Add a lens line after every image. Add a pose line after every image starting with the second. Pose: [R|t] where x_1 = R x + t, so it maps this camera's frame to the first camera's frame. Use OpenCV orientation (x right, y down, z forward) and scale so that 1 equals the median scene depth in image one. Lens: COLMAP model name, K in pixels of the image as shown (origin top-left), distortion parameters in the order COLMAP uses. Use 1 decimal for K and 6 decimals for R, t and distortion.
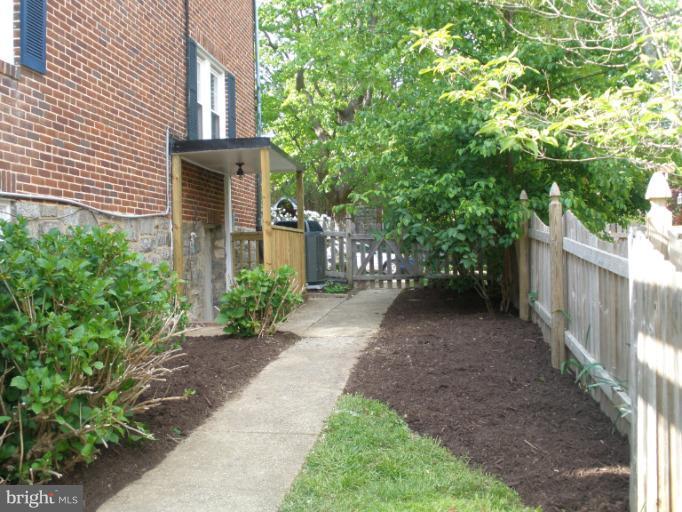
lens RADIAL K [[737.6, 0, 338.5], [0, 737.6, 251.9], [0, 0, 1]] dist [-0.333503, 0.489662]
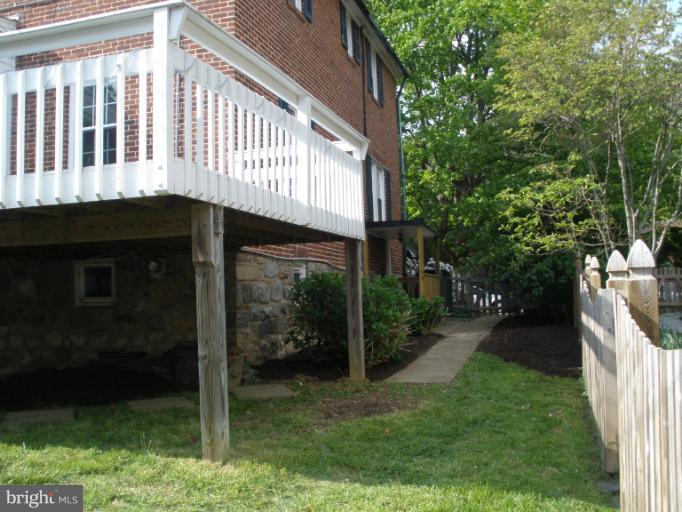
lens RADIAL K [[737.6, 0, 338.5], [0, 737.6, 251.9], [0, 0, 1]] dist [-0.333503, 0.489662]
pose [[0.989123, -0.013101, -0.146507, -0.034606], [0.004001, 0.998054, -0.062234, 0.015269], [0.147037, 0.060971, 0.987250, -0.565988]]
